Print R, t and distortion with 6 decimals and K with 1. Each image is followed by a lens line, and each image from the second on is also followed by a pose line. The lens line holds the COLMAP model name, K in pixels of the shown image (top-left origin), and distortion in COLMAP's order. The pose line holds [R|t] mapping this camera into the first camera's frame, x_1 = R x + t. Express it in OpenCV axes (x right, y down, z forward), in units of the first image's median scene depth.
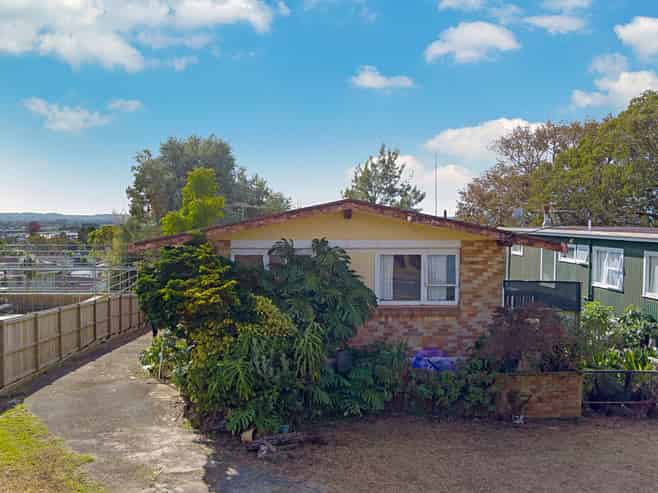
lens RADIAL K [[571.1, 0, 329.0], [0, 571.1, 246.5], [0, 0, 1]] dist [-0.056255, -0.001019]
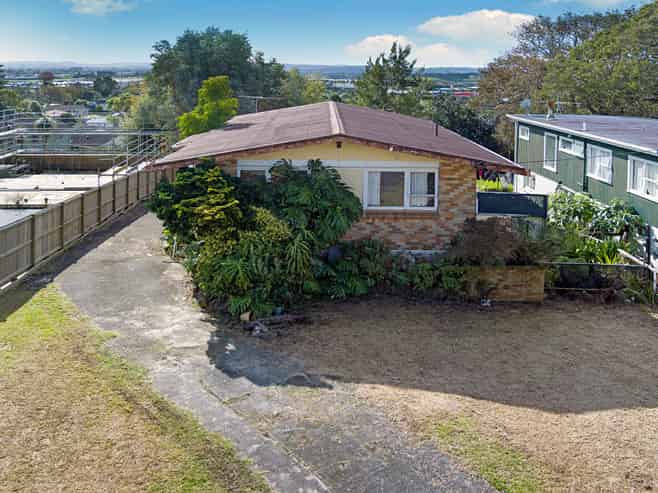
lens RADIAL K [[551.0, 0, 392.6], [0, 551.0, 209.6], [0, 0, 1]] dist [-0.032966, -0.004974]
pose [[0.993498, 0.068880, 0.090652, 0.036866], [-0.083508, 0.982073, 0.168993, -0.091191], [-0.077387, -0.175464, 0.981440, -0.113777]]
